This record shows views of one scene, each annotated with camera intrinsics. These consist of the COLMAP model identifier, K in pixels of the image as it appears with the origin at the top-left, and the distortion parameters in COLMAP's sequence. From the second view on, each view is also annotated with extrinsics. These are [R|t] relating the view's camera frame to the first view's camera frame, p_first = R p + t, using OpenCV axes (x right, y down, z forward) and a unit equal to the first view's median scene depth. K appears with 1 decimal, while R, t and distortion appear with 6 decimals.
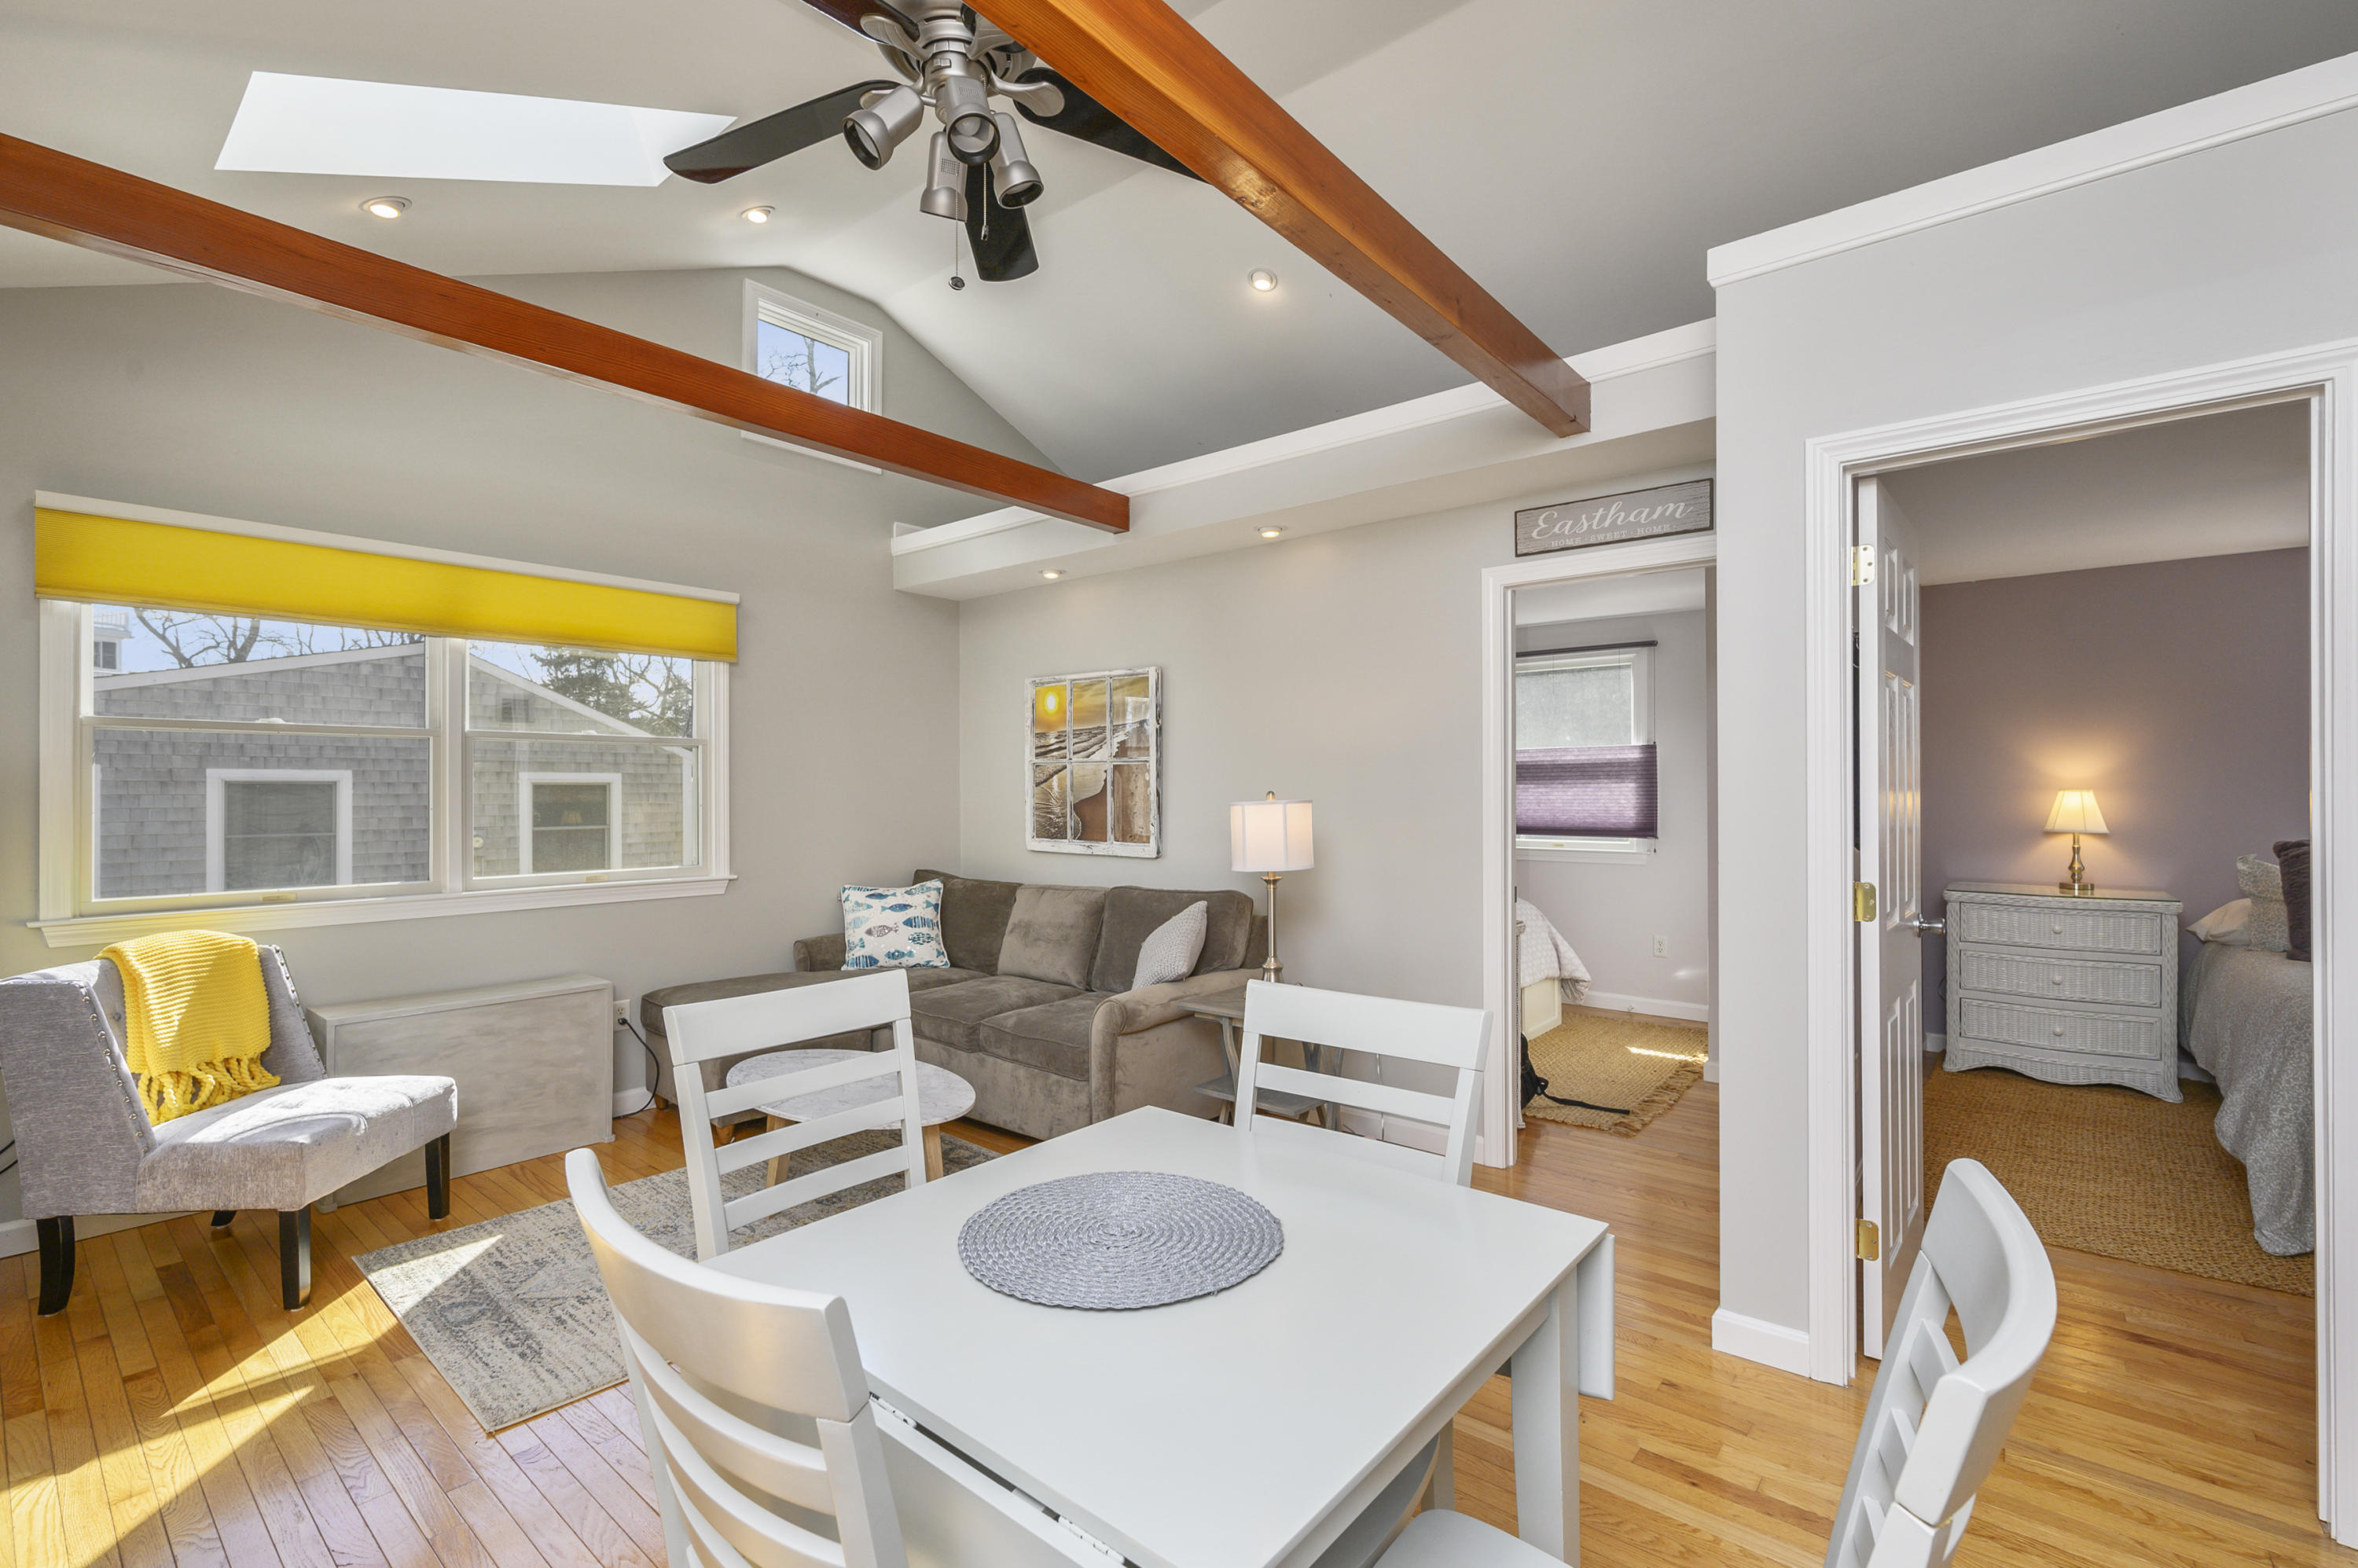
lens RADIAL K [[1006.6, 0, 1178.6], [0, 1006.6, 795.1], [0, 0, 1]] dist [0.001350, -0.003137]
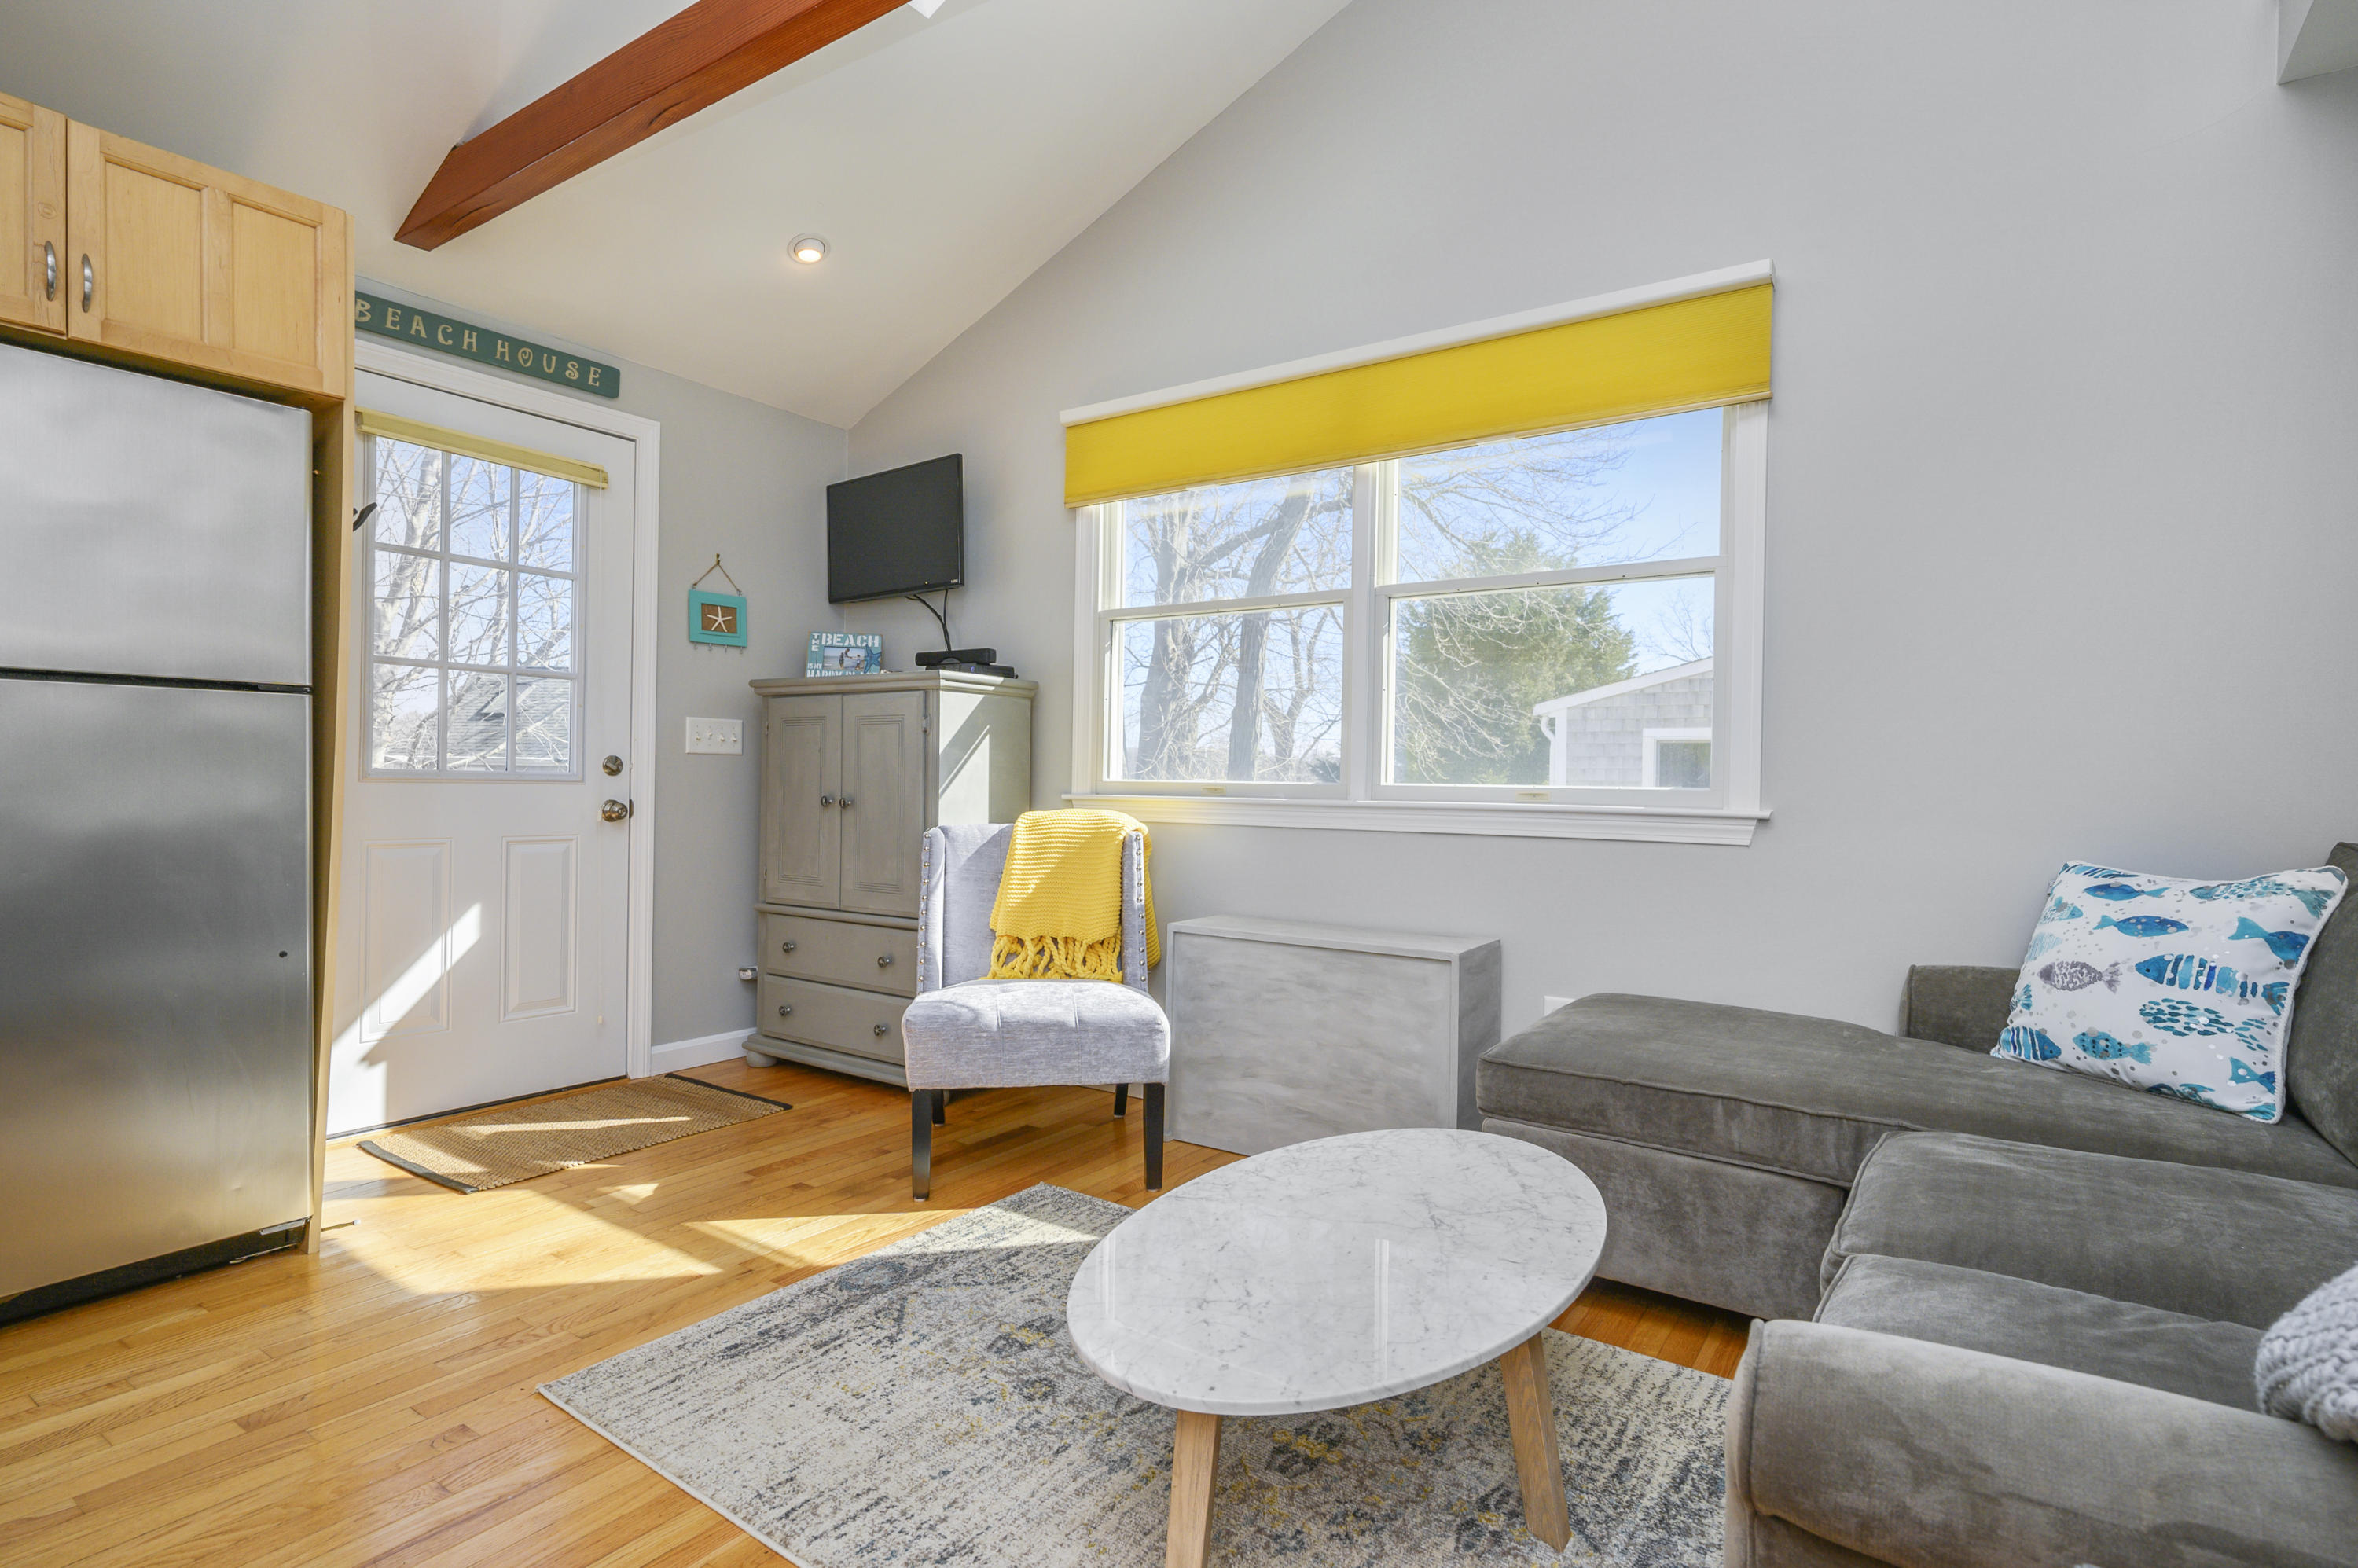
lens RADIAL K [[1166.9, 0, 1194.9], [0, 1166.9, 796.9], [0, 0, 1]] dist [-0.003599, 0.001309]
pose [[0.103156, 0.018440, -0.994494, 0.149094], [-0.016210, 0.999727, 0.016856, 0.080864], [0.994533, 0.014382, 0.103427, 0.783931]]
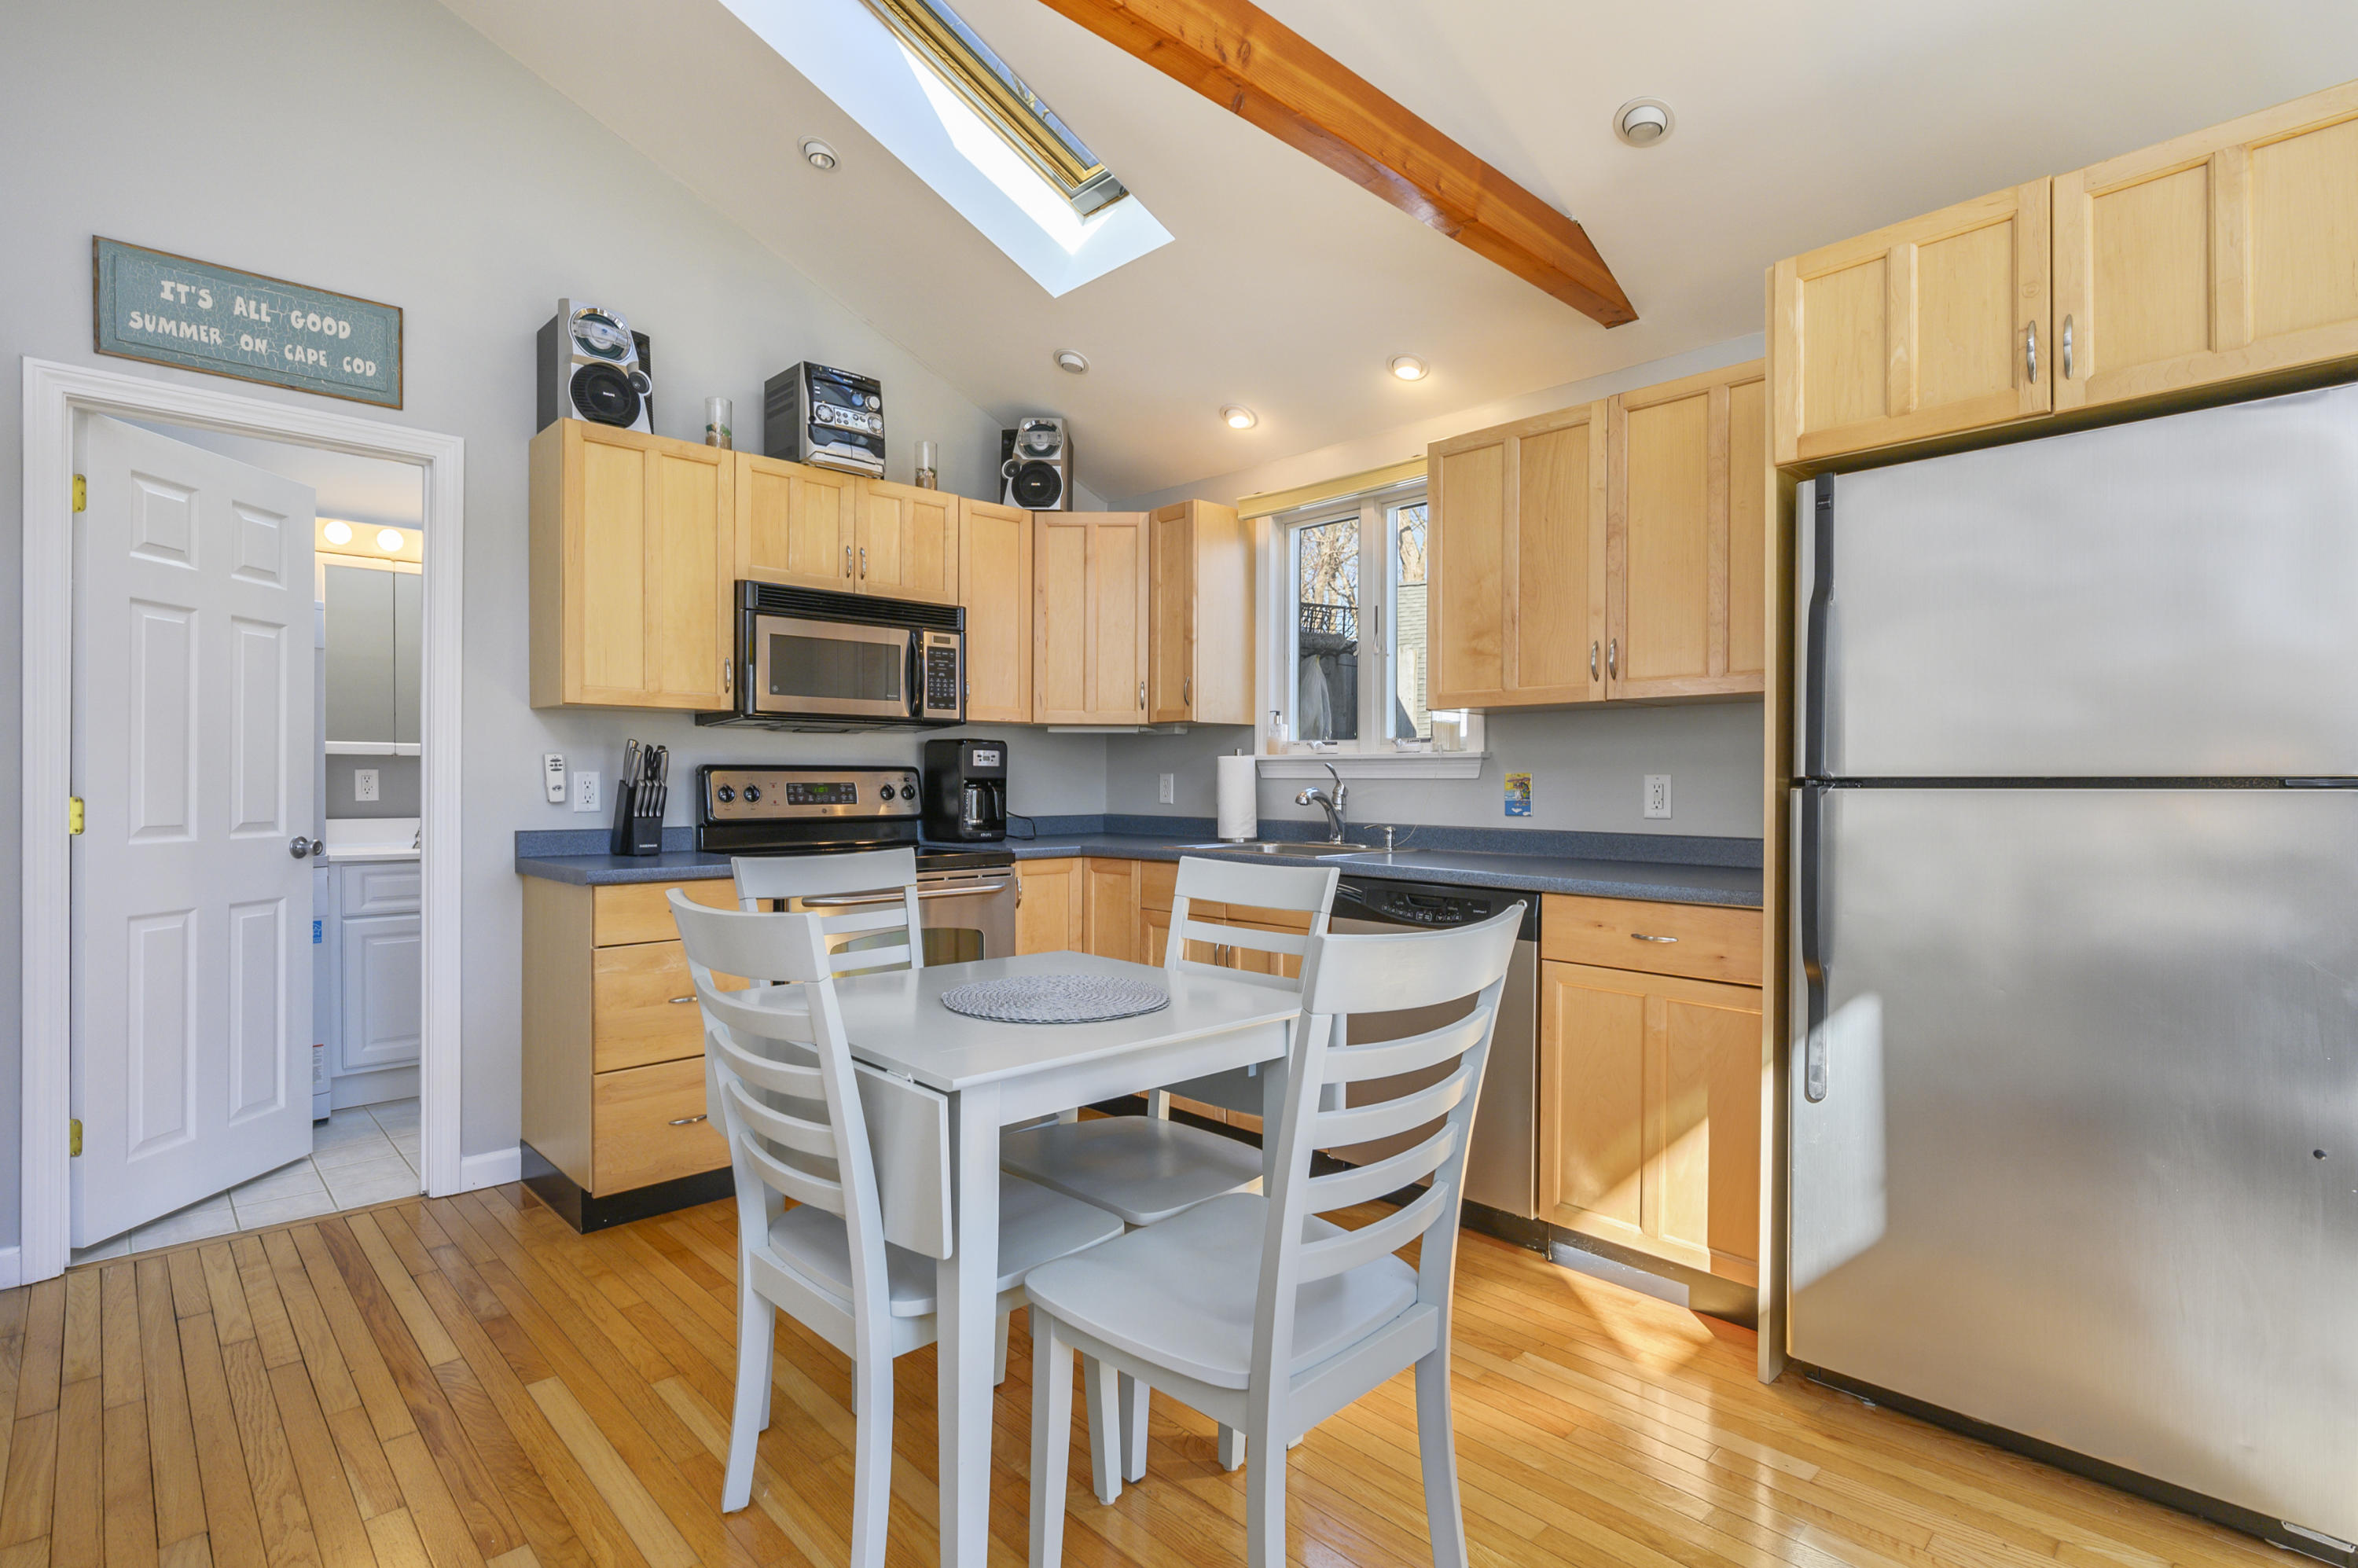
lens RADIAL K [[1138.1, 0, 1176.9], [0, 1138.1, 778.6], [0, 0, 1]] dist [0.005370, -0.001513]
pose [[-0.993824, -0.001444, 0.110955, -0.133507], [-0.001237, 0.999997, 0.001933, 0.040001], [-0.110957, 0.001784, -0.993824, 0.847323]]
